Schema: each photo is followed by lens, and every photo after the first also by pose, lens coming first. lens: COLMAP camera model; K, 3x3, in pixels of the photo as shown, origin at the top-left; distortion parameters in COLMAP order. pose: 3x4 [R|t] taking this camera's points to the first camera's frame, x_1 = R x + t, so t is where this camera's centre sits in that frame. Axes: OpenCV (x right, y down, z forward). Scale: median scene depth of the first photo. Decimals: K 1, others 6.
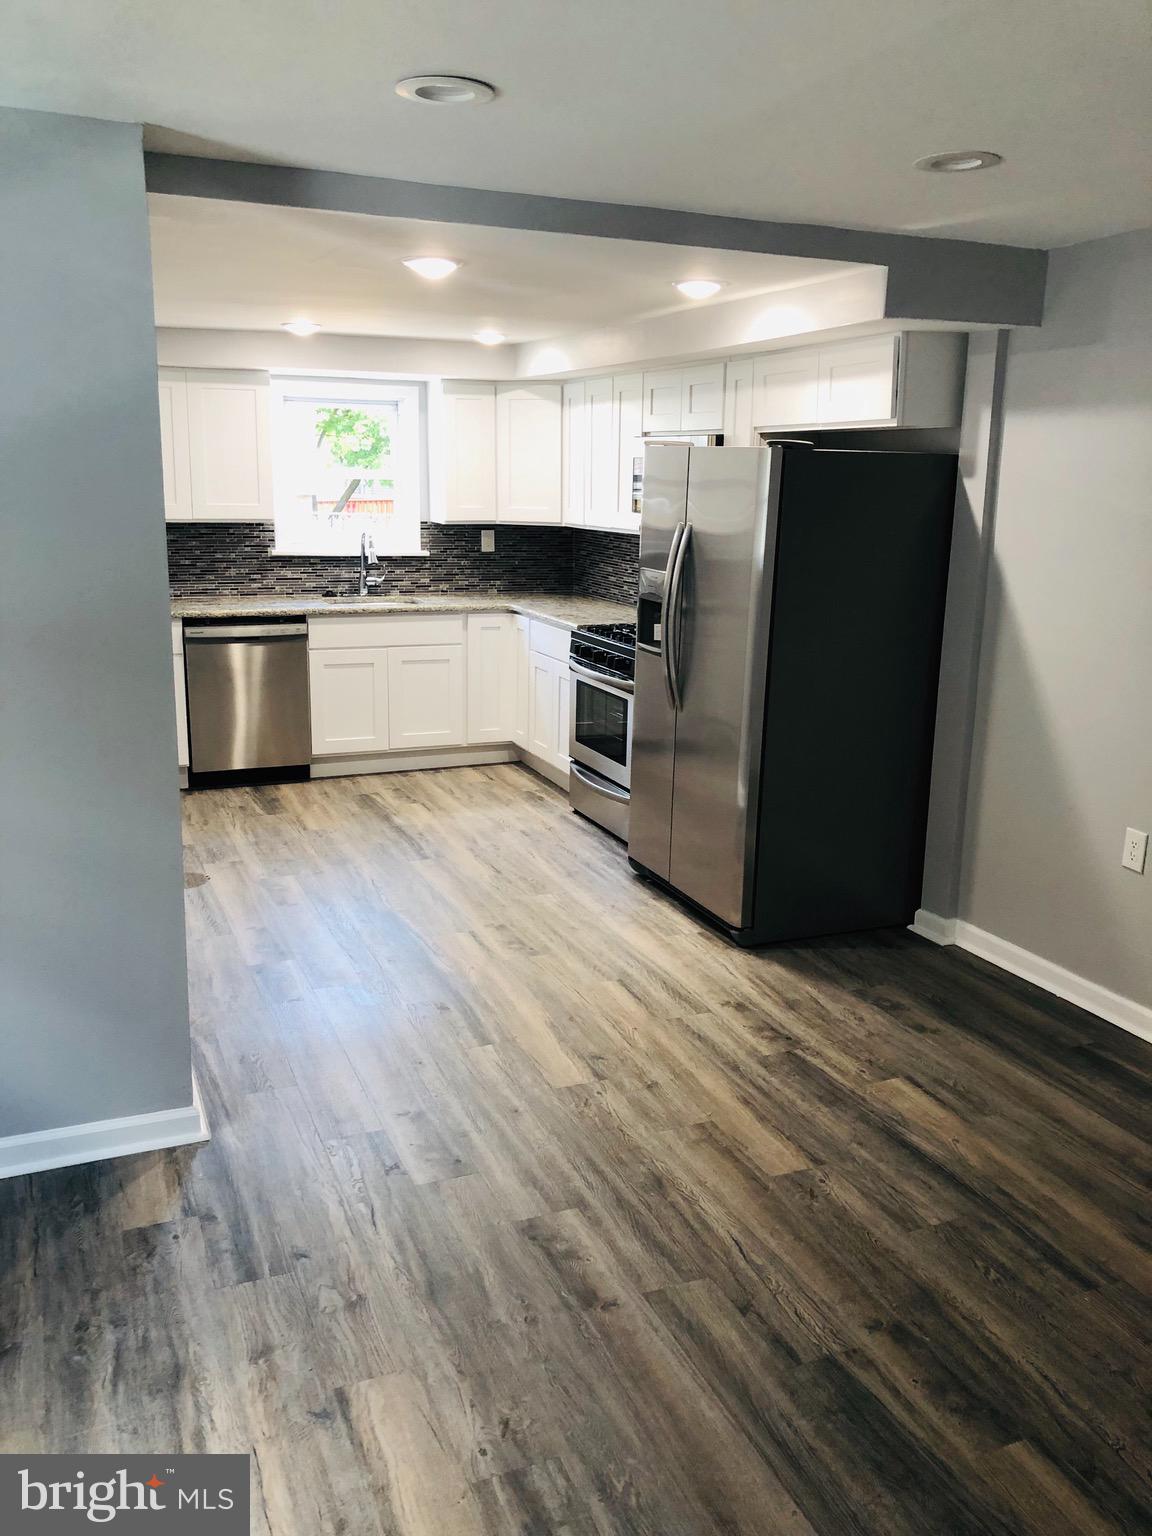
lens RADIAL K [[1241.0, 0, 587.8], [0, 1241.0, 777.3], [0, 0, 1]] dist [0.045344, -0.095354]
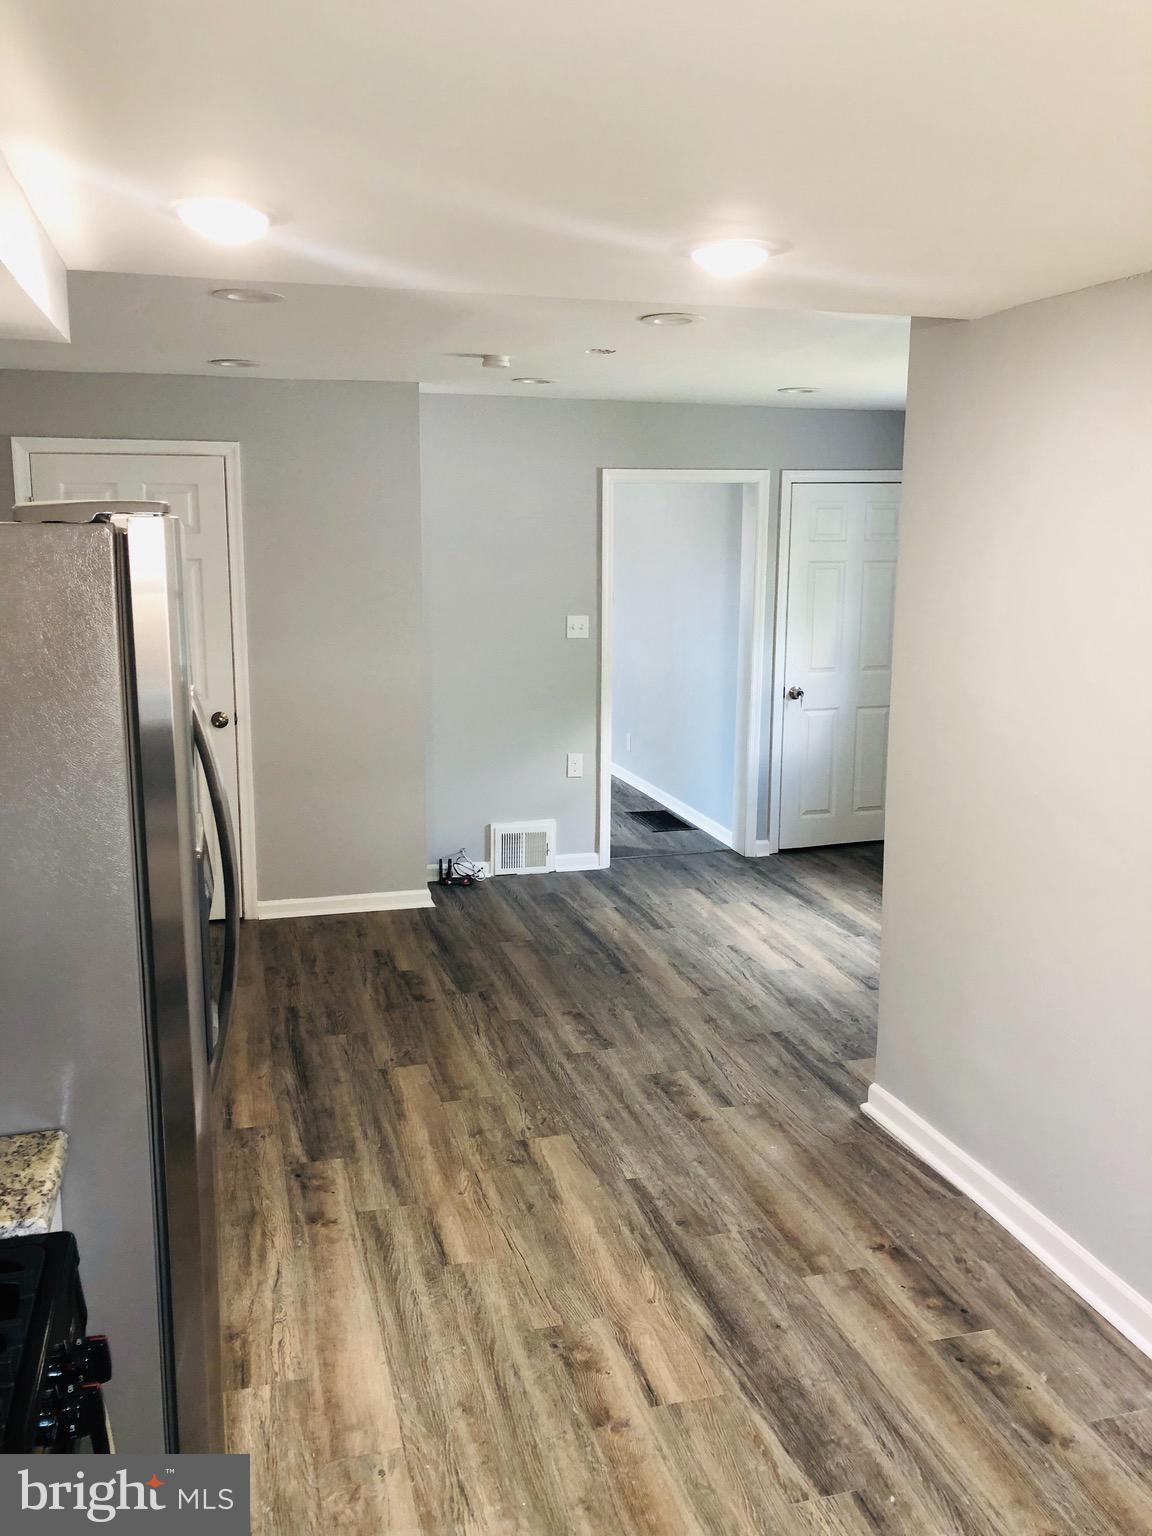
lens RADIAL K [[1247.7, 0, 576.0], [0, 1247.7, 768.0], [0, 0, 1]] dist [0.012432, 0.000332]
pose [[-0.990472, -0.048508, 0.128892, -0.126532], [0.009575, 0.909393, 0.415828, -0.390331], [-0.137384, 0.413100, -0.900263, 1.495504]]
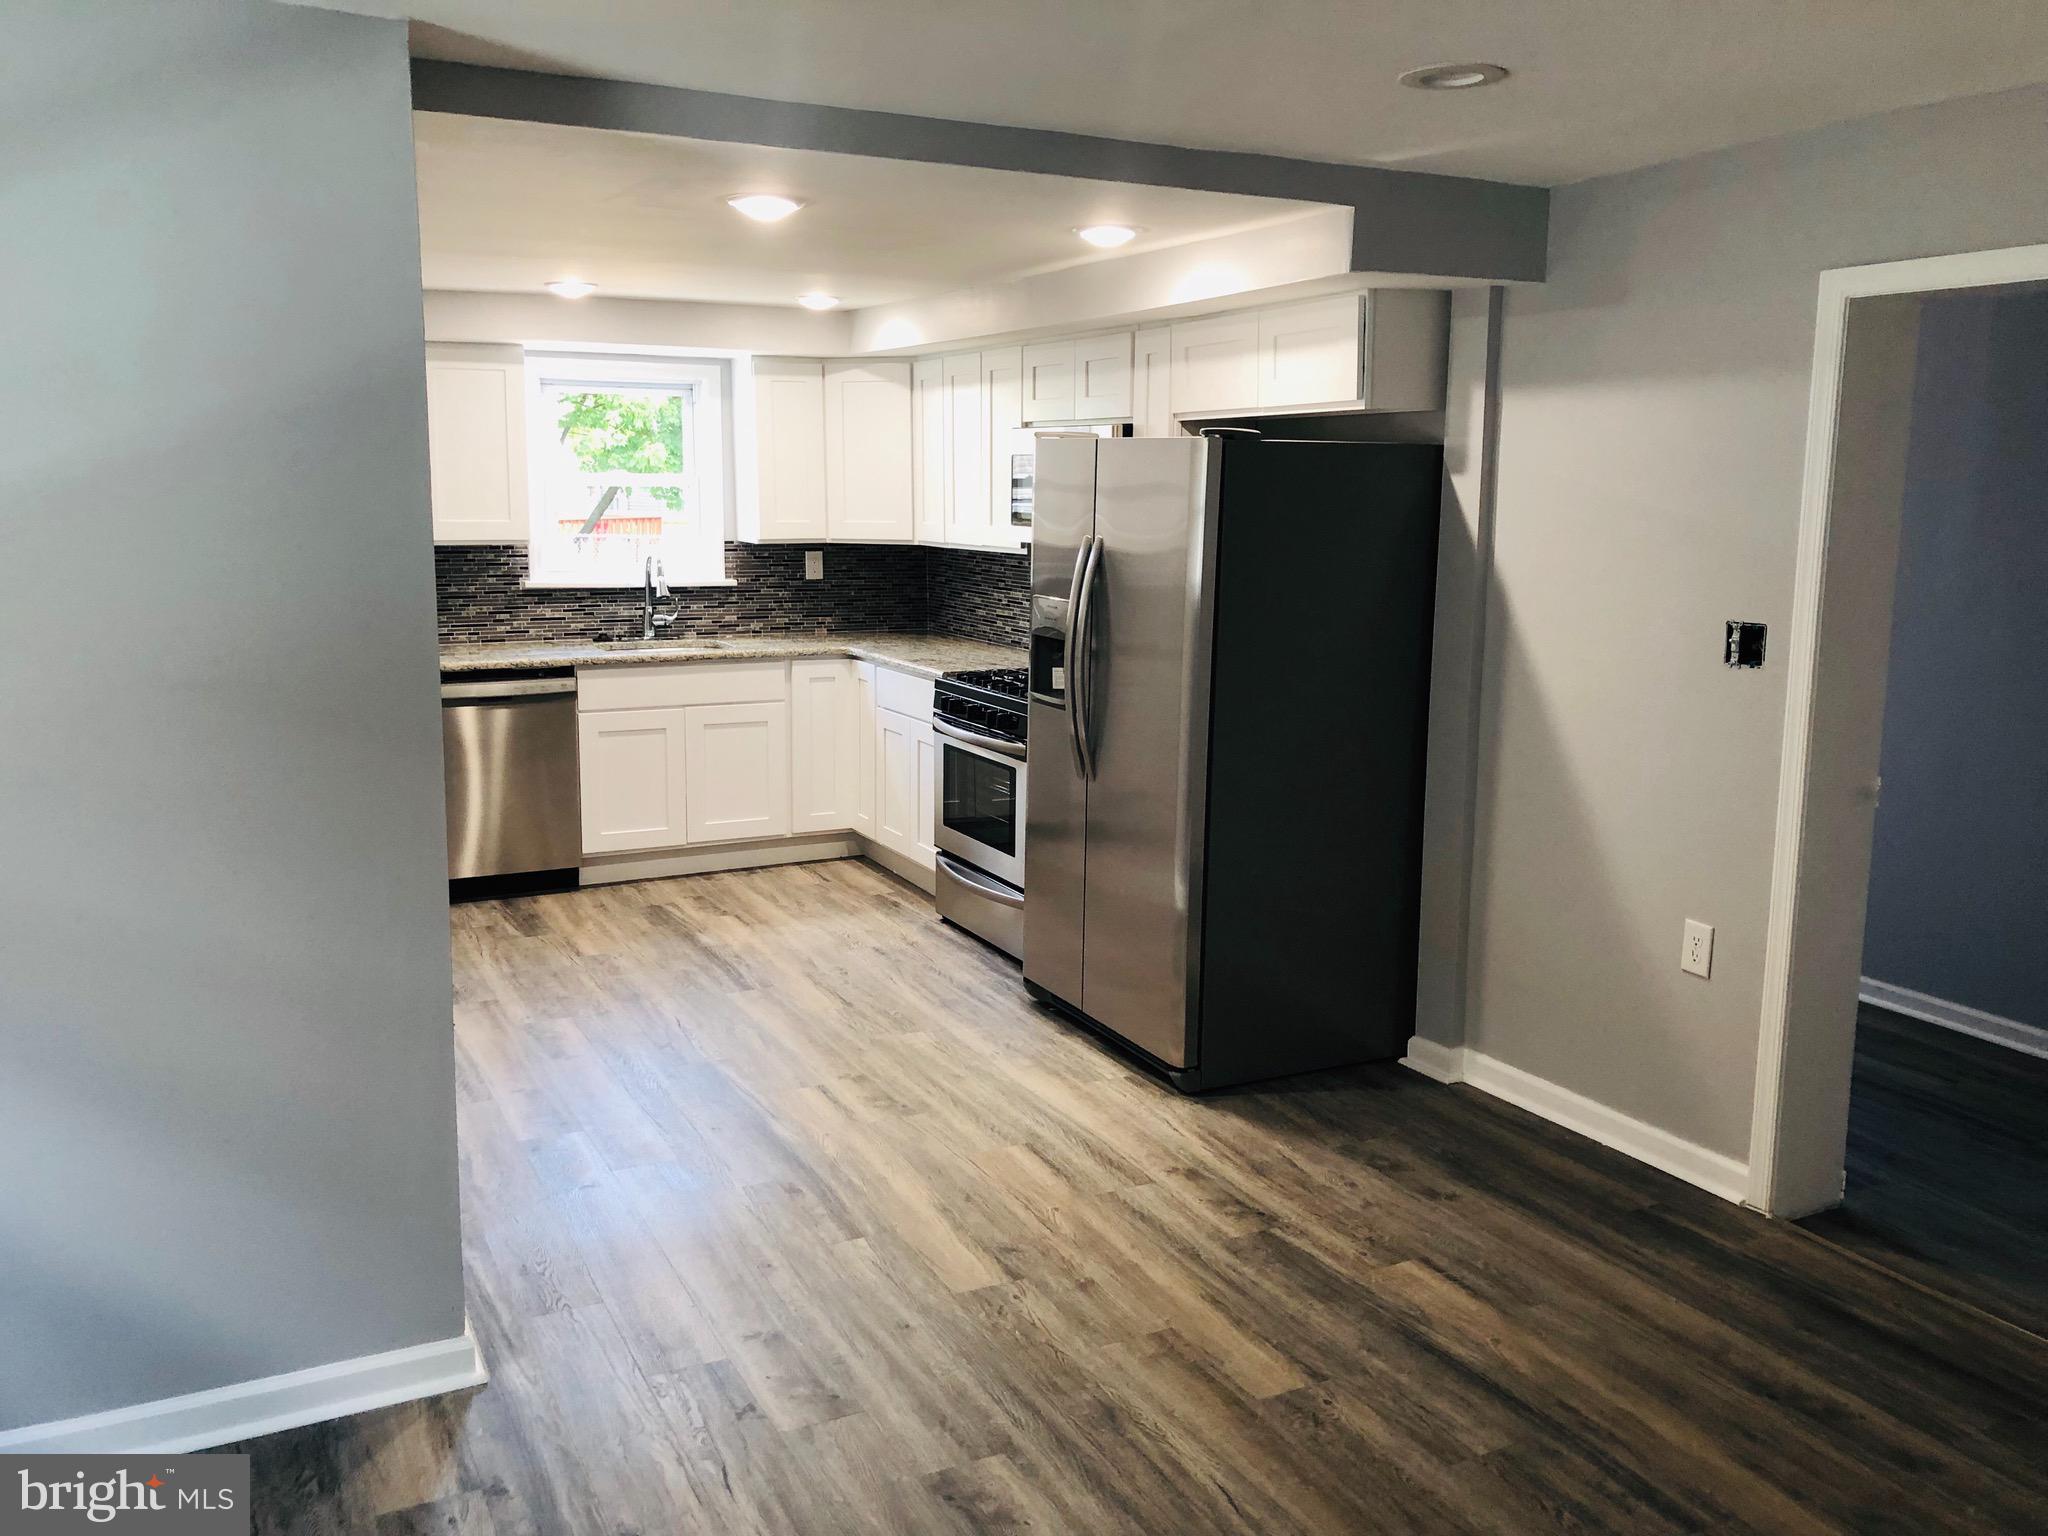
lens RADIAL K [[1663.6, 0, 1024.0], [0, 1663.6, 768.0], [0, 0, 1]] dist [0.012432, 0.000332]
pose [[0.997811, -0.020473, 0.062875, -0.034138], [0.024674, 0.997462, -0.066790, 0.005328], [-0.061348, 0.068195, 0.995784, -0.005743]]
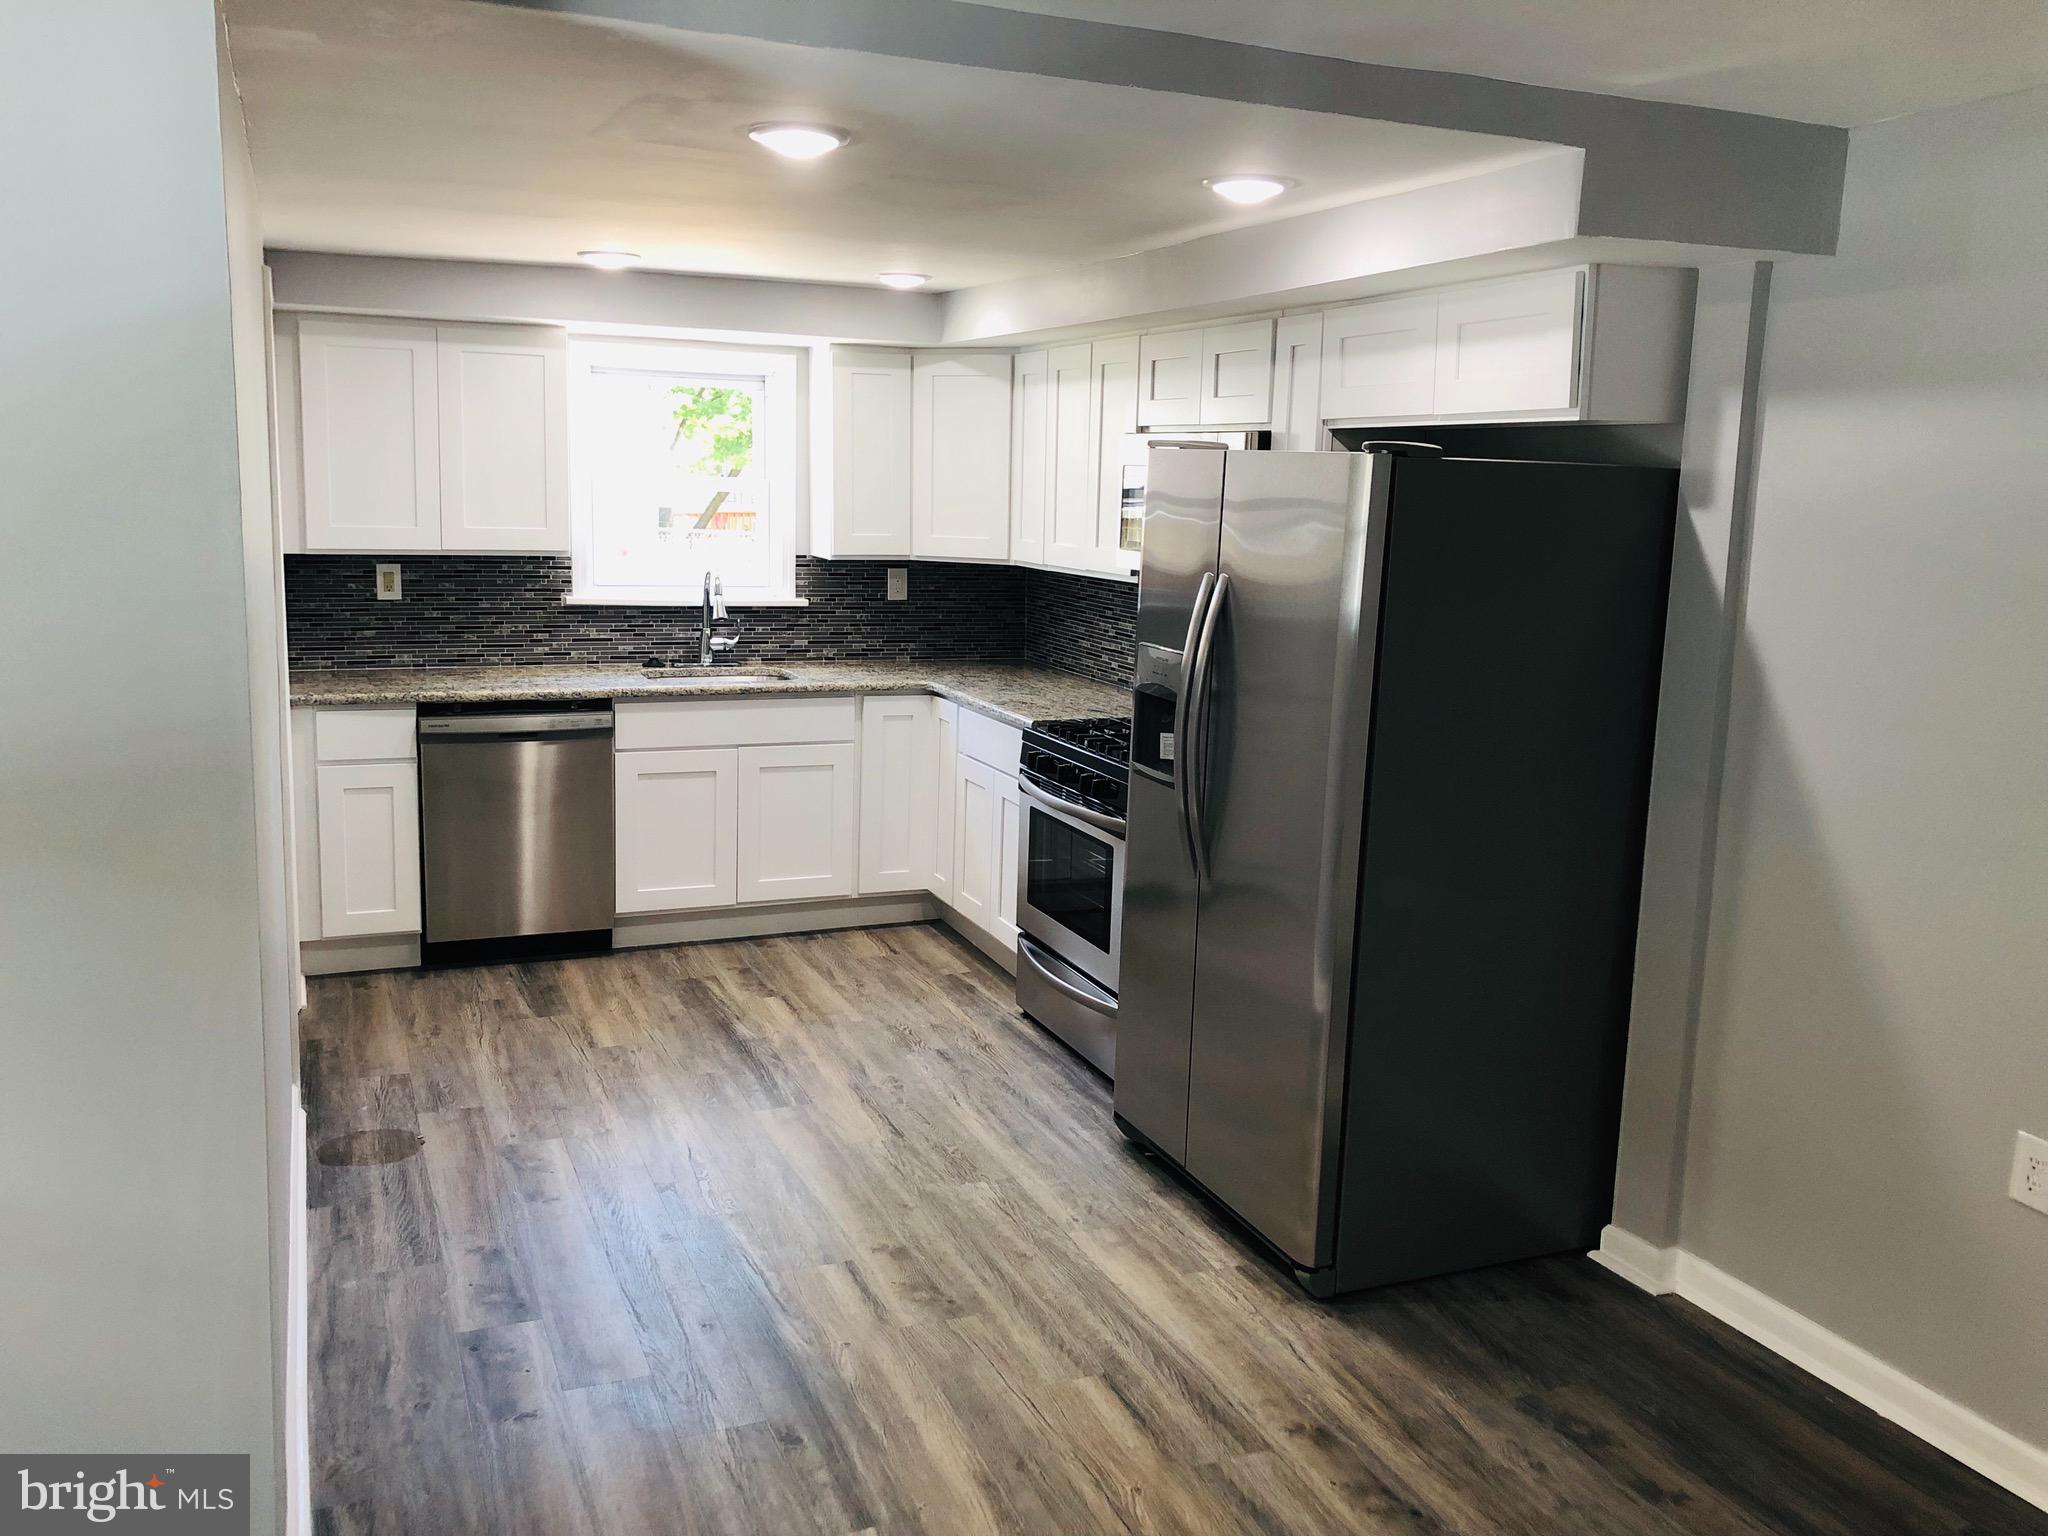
lens RADIAL K [[1667.6, 0, 1025.8], [0, 1667.6, 761.4], [0, 0, 1]] dist [-0.007087, -0.006972]
pose [[0.999917, 0.011327, -0.006156, -0.009188], [-0.011736, 0.997399, -0.071109, -0.060186], [0.005335, 0.071175, 0.997450, 0.218459]]
